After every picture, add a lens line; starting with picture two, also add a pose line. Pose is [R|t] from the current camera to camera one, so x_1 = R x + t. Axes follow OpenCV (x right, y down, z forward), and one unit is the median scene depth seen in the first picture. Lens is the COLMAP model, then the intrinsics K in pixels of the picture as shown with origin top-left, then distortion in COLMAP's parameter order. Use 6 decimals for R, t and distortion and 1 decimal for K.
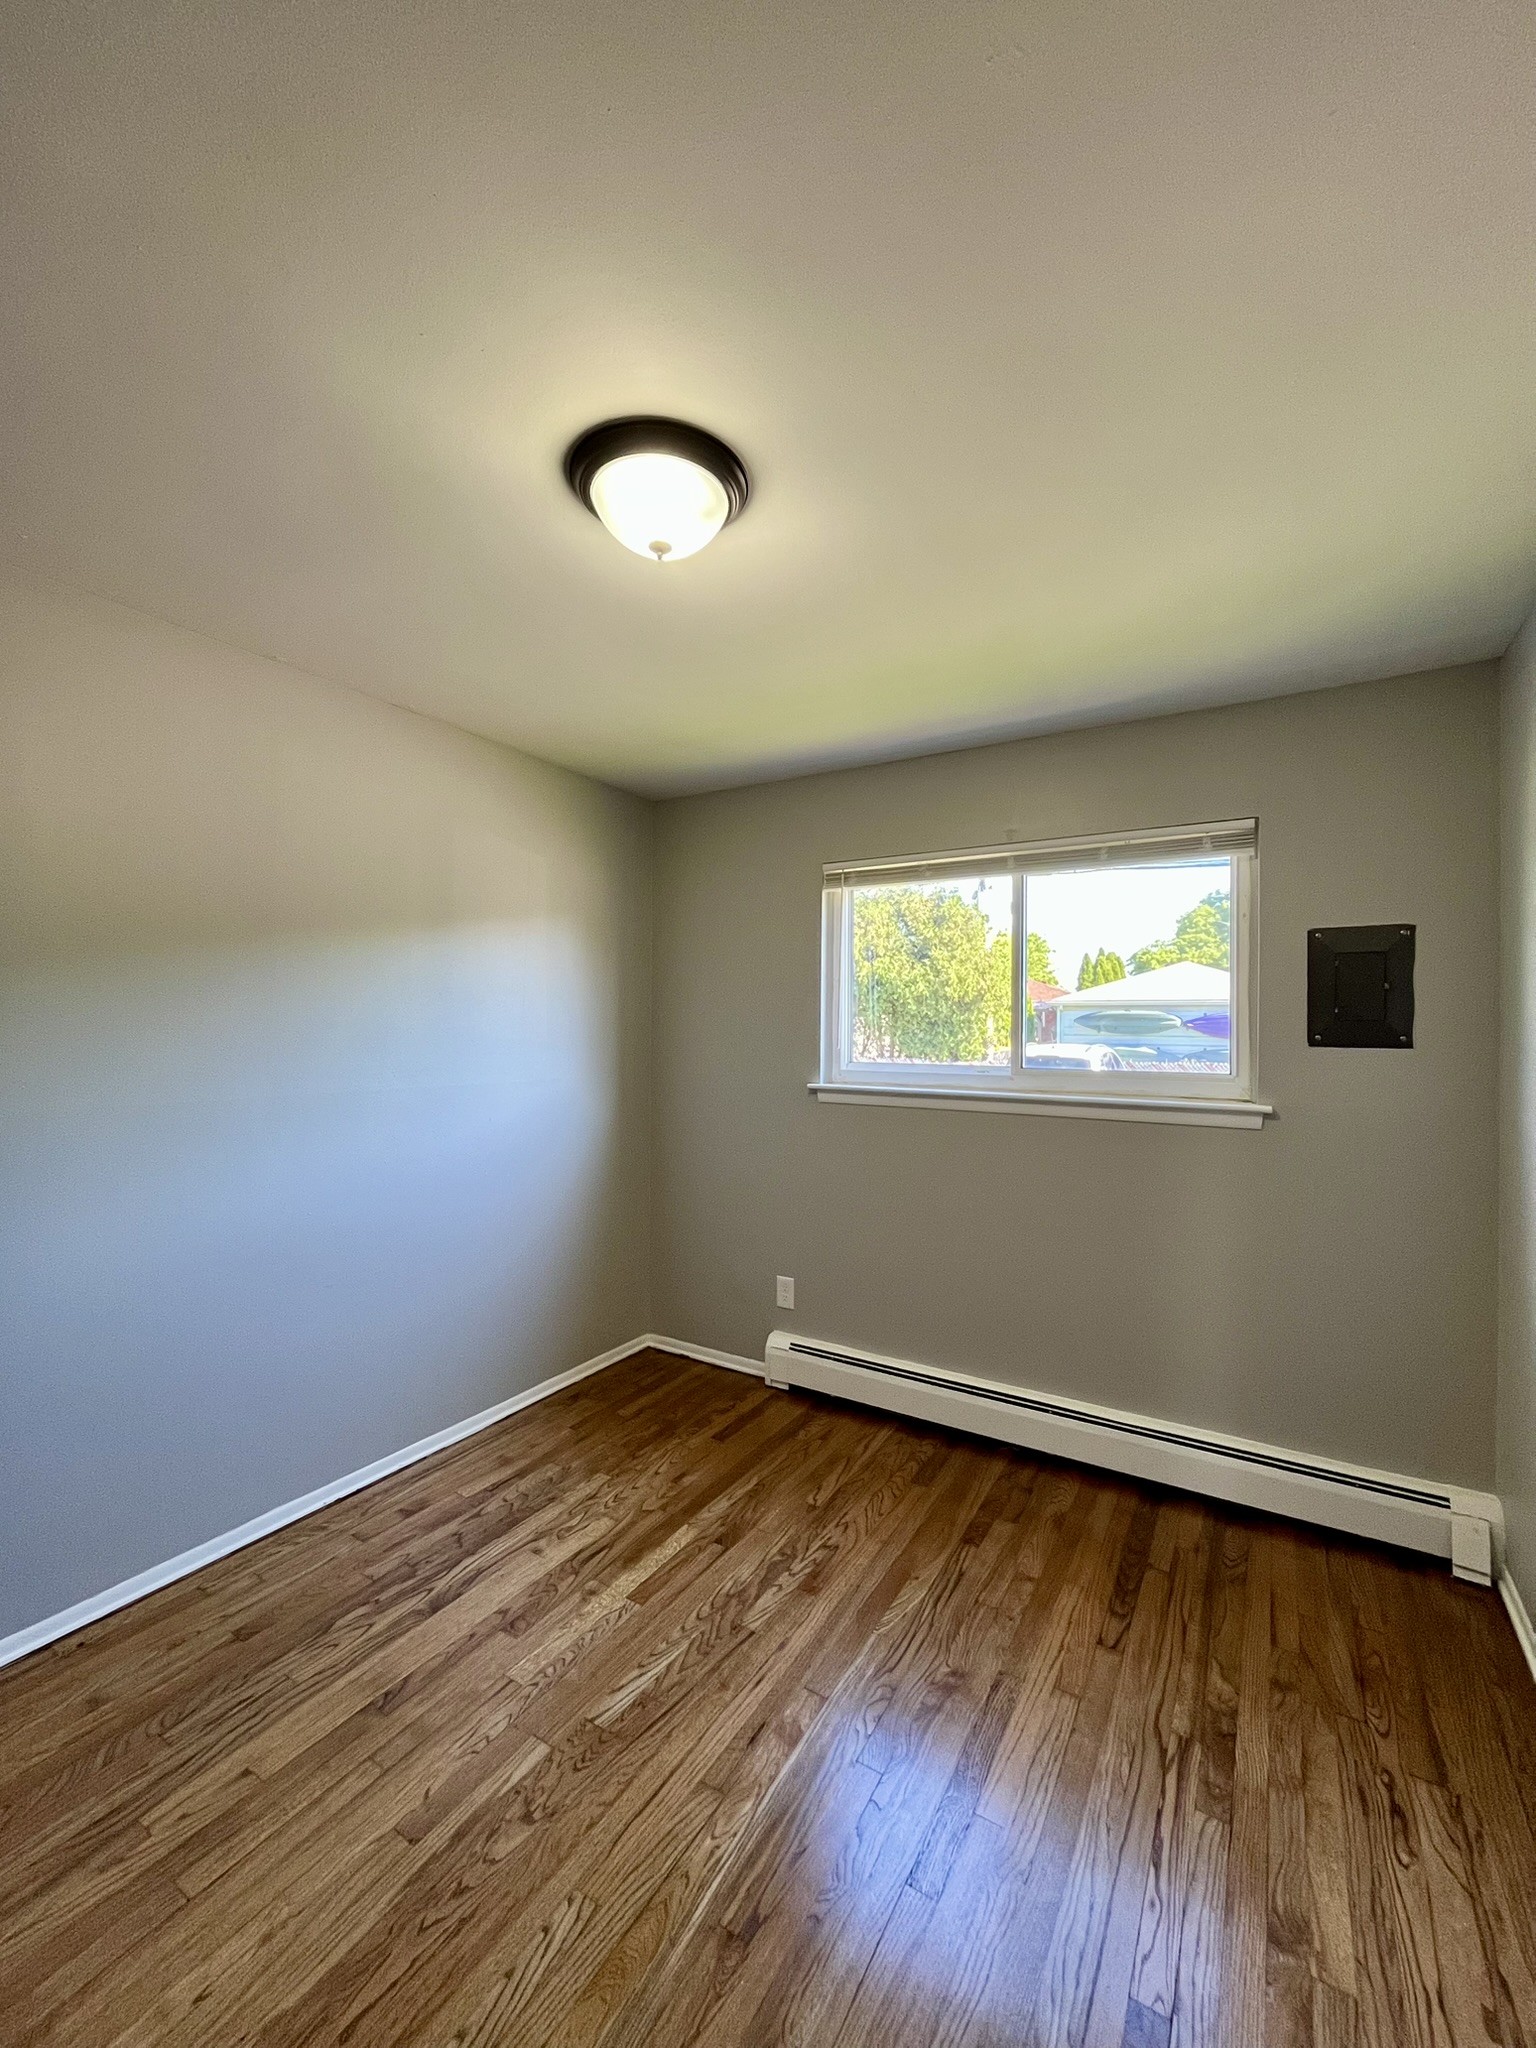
lens RADIAL K [[824.8, 0, 766.6], [0, 824.8, 1027.8], [0, 0, 1]] dist [0.000204, 0.000085]
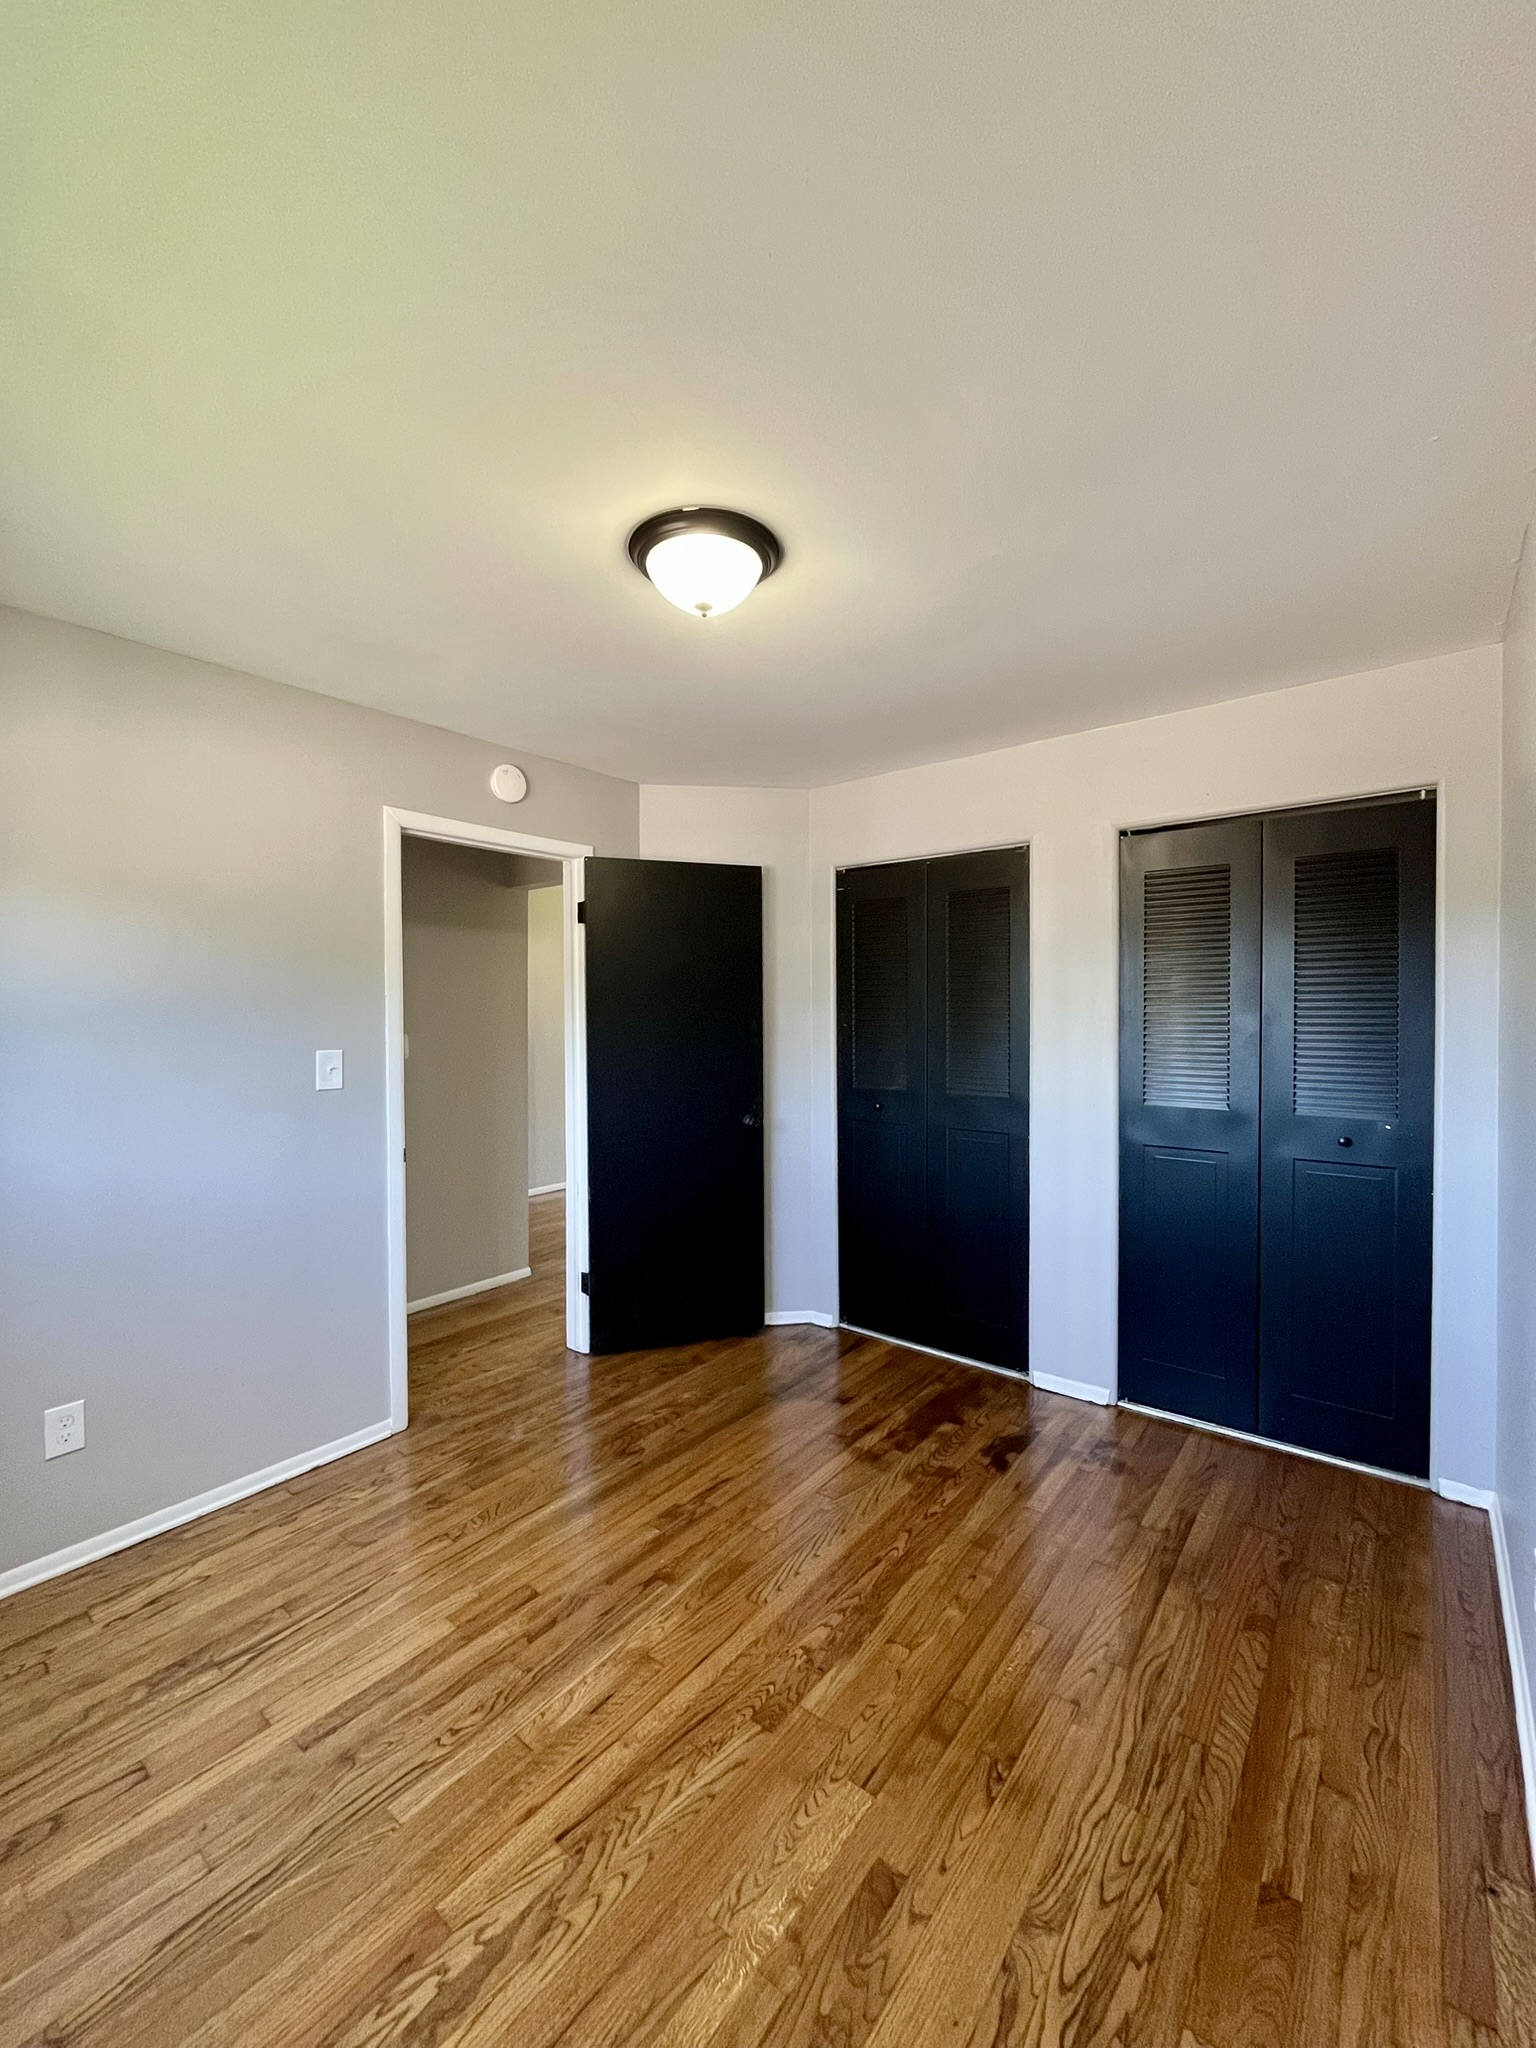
lens RADIAL K [[824.8, 0, 767.9], [0, 824.8, 1016.1], [0, 0, 1]] dist [0.000204, 0.000085]
pose [[-0.993024, -0.007759, 0.117661, -0.319004], [-0.006545, 0.999921, 0.010703, -0.006529], [-0.117734, 0.009859, -0.992996, 1.923080]]
